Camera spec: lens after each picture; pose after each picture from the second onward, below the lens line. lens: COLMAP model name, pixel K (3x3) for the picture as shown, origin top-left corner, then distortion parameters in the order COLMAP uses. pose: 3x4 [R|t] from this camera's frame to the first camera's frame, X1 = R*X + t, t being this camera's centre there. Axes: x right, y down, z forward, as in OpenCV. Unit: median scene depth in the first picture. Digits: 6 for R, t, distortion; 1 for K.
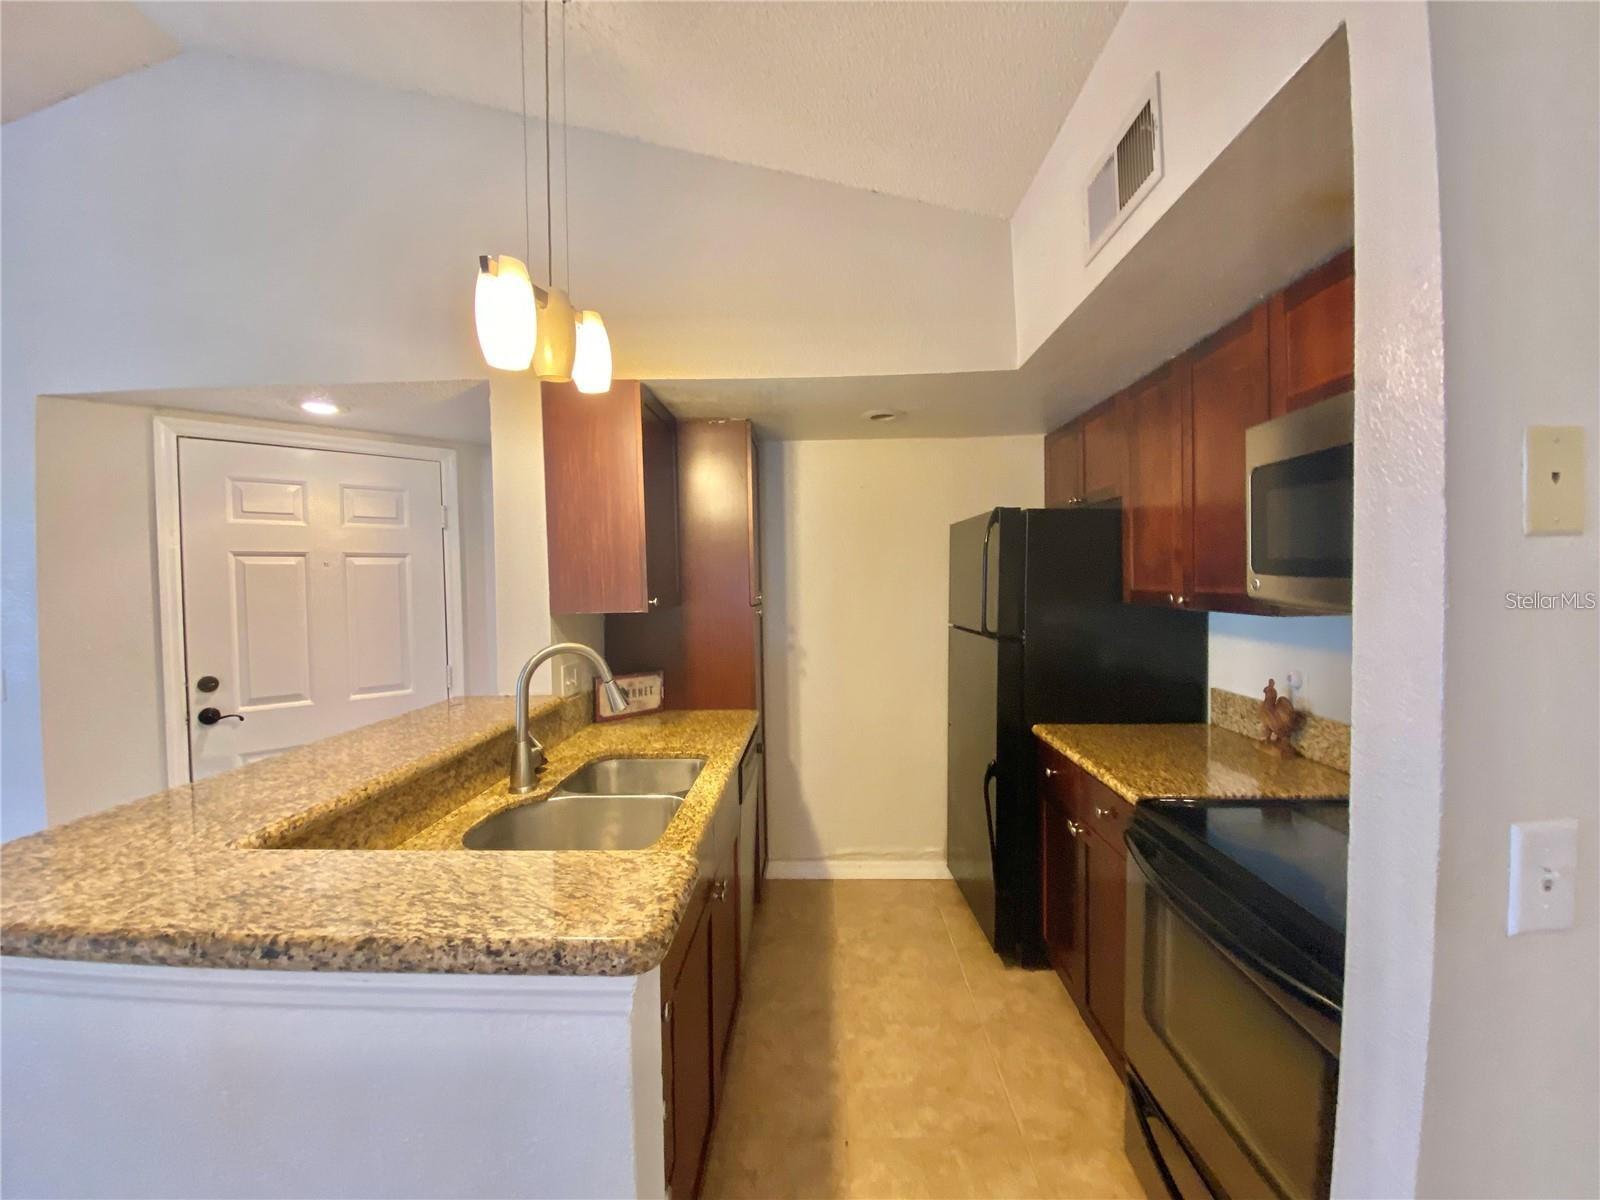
lens RADIAL K [[654.3, 0, 789.2], [0, 654.3, 591.7], [0, 0, 1]] dist [-0.002778, -0.003430]
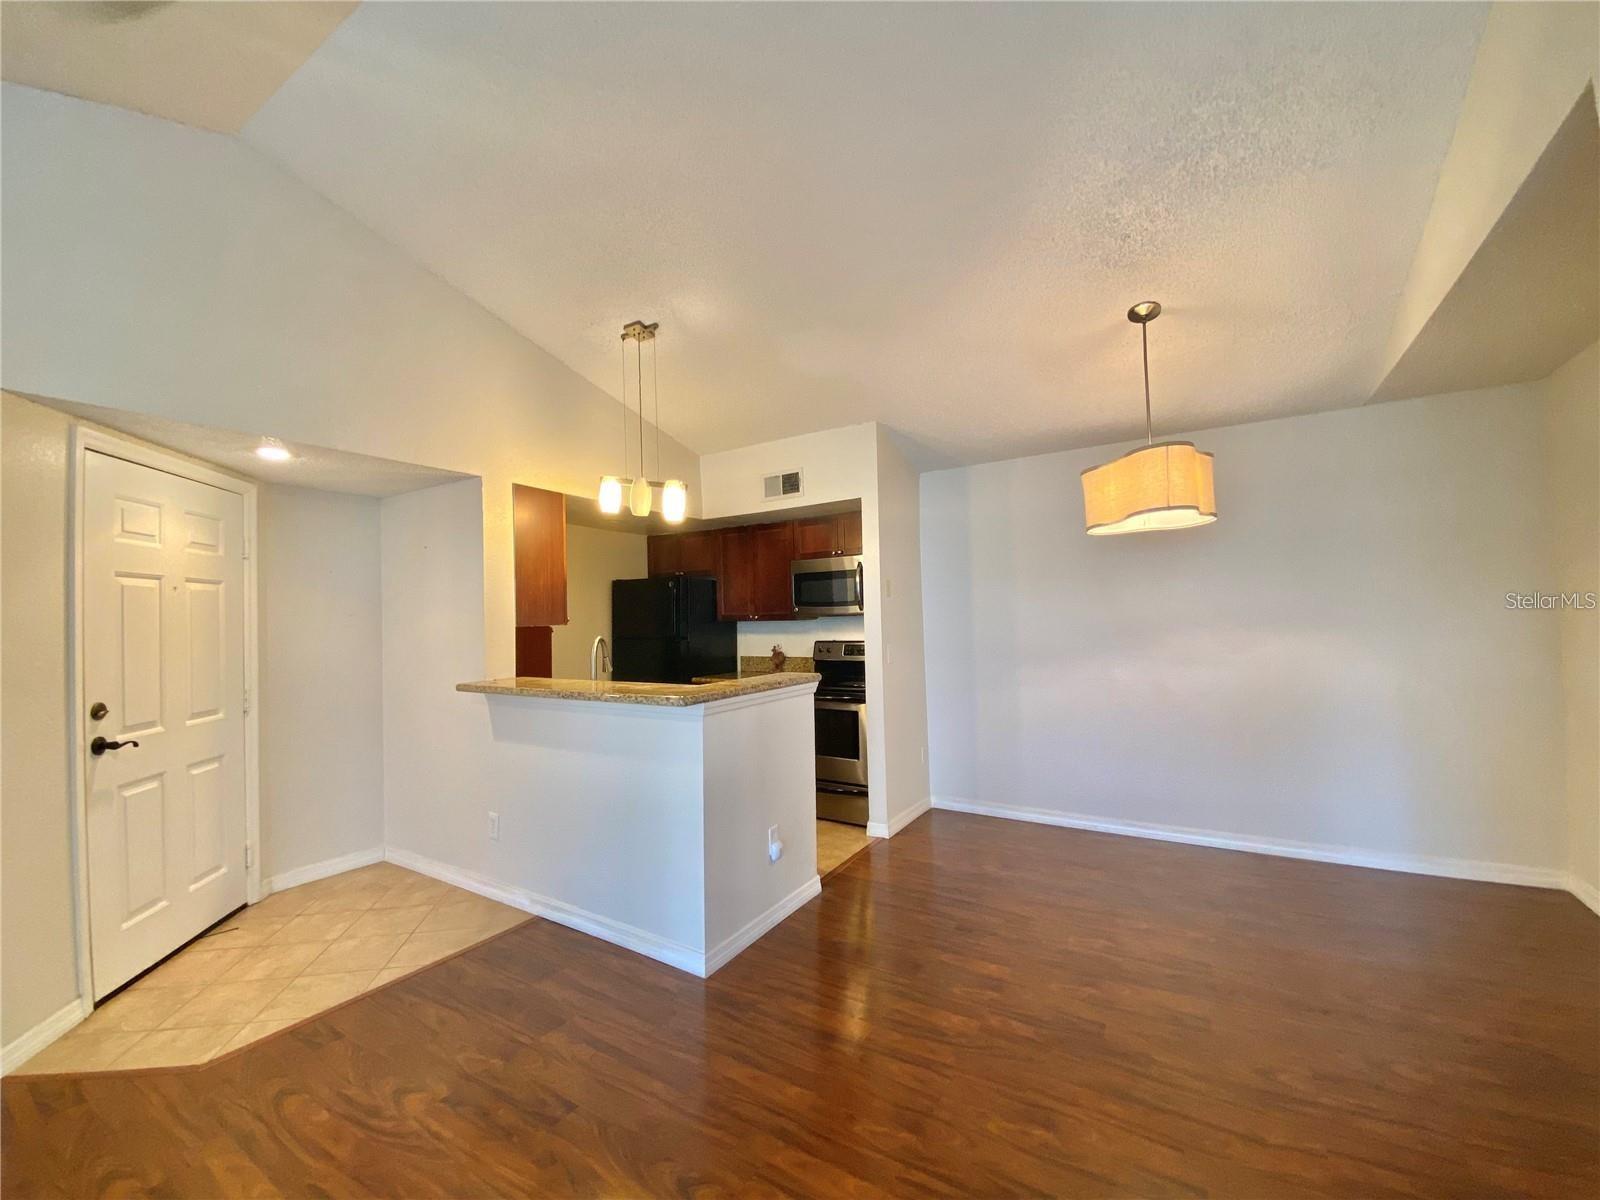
lens RADIAL K [[654.3, 0, 787.4], [0, 654.3, 597.1], [0, 0, 1]] dist [-0.002778, -0.003430]
pose [[0.511755, 0.030545, 0.858588, -1.312509], [0.030012, 0.998122, -0.053398, 0.063291], [-0.858607, 0.053095, 0.509877, -0.370261]]
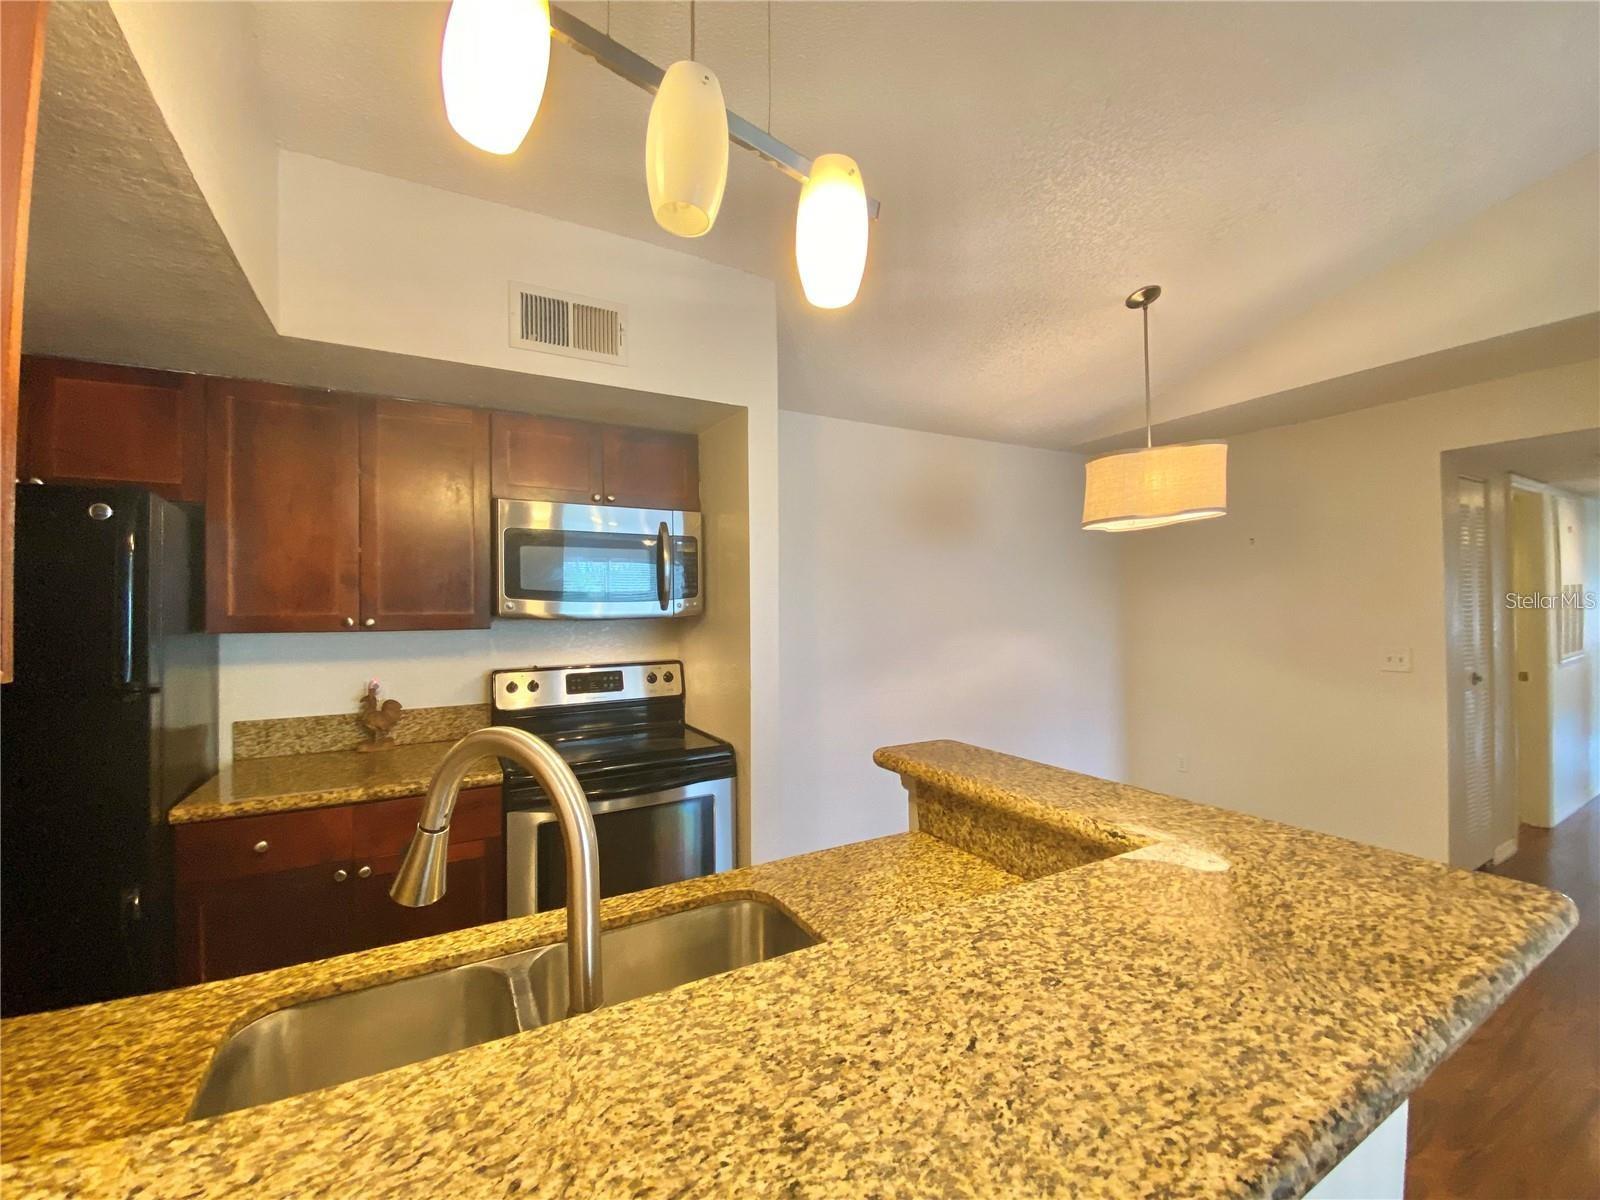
lens RADIAL K [[654.3, 0, 797.3], [0, 654.3, 601.6], [0, 0, 1]] dist [-0.002778, -0.003430]
pose [[-0.522946, 0.029222, 0.851865, -0.571917], [0.034942, 0.999307, -0.012830, 0.013578], [-0.851649, 0.023056, -0.523604, 0.785358]]
